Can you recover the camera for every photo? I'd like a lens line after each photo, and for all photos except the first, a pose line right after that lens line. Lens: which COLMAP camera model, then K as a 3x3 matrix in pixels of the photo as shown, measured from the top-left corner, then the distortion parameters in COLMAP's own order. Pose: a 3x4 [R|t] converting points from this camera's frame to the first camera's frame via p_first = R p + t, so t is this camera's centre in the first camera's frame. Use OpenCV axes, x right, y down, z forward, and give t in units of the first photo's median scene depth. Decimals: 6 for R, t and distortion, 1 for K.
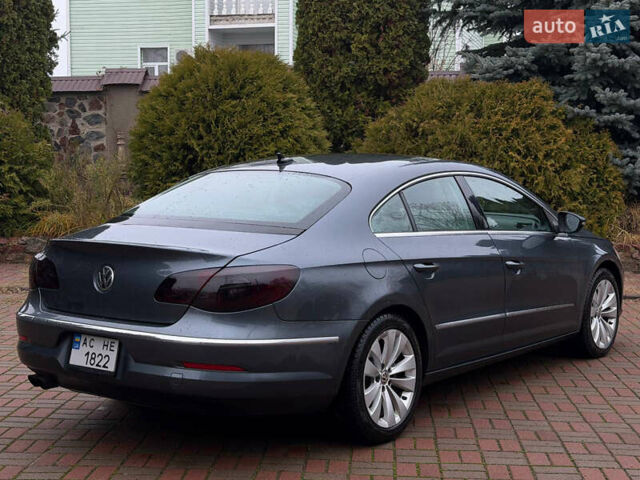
lens RADIAL K [[1033.4, 0, 320.3], [0, 1033.4, 240.0], [0, 0, 1]] dist [0.152600, -0.109542]
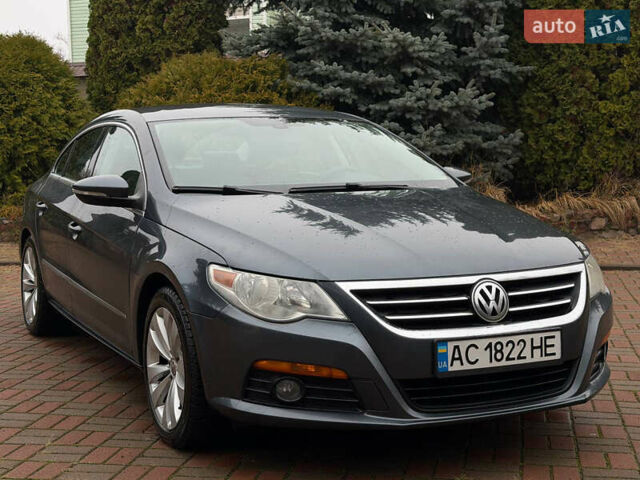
lens RADIAL K [[1026.5, 0, 320.5], [0, 1026.5, 242.0], [0, 0, 1]] dist [0.147678, -0.093969]
pose [[0.991119, -0.006394, -0.132823, 0.399085], [0.007010, 0.999967, 0.004173, 0.023588], [0.132792, -0.005067, 0.991131, 0.020383]]
